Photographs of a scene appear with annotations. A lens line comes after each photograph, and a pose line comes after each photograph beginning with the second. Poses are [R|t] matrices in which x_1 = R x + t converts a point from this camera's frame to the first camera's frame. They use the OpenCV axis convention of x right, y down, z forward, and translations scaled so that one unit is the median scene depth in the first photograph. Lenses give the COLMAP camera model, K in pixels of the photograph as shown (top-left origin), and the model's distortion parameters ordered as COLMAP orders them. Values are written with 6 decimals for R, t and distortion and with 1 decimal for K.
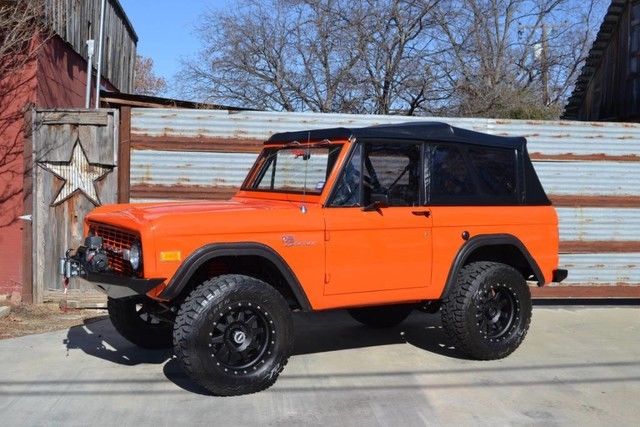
lens RADIAL K [[762.2, 0, 284.4], [0, 762.2, 192.3], [0, 0, 1]] dist [-0.016587, 0.000000]
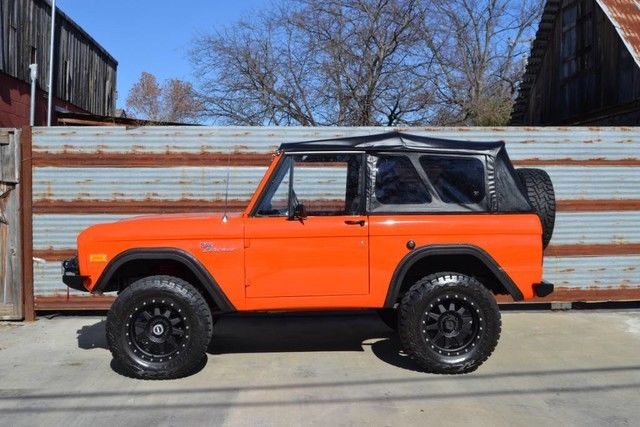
lens RADIAL K [[666.8, 0, 317.4], [0, 666.8, 211.6], [0, 0, 1]] dist [-0.021784, 0.000000]
pose [[0.997968, -0.022485, -0.059612, 0.233158], [0.023457, 0.999602, 0.015661, -0.000297], [0.059236, -0.017028, 0.998099, 0.116644]]
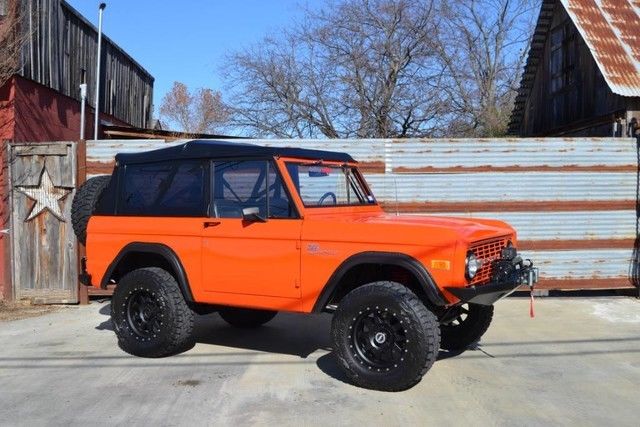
lens RADIAL K [[666.8, 0, 324.8], [0, 666.8, 211.1], [0, 0, 1]] dist [-0.021784, 0.000000]
pose [[0.995433, -0.024284, -0.092323, 0.272249], [0.025180, 0.999646, 0.008545, 0.003690], [0.092083, -0.010830, 0.995692, -0.031968]]
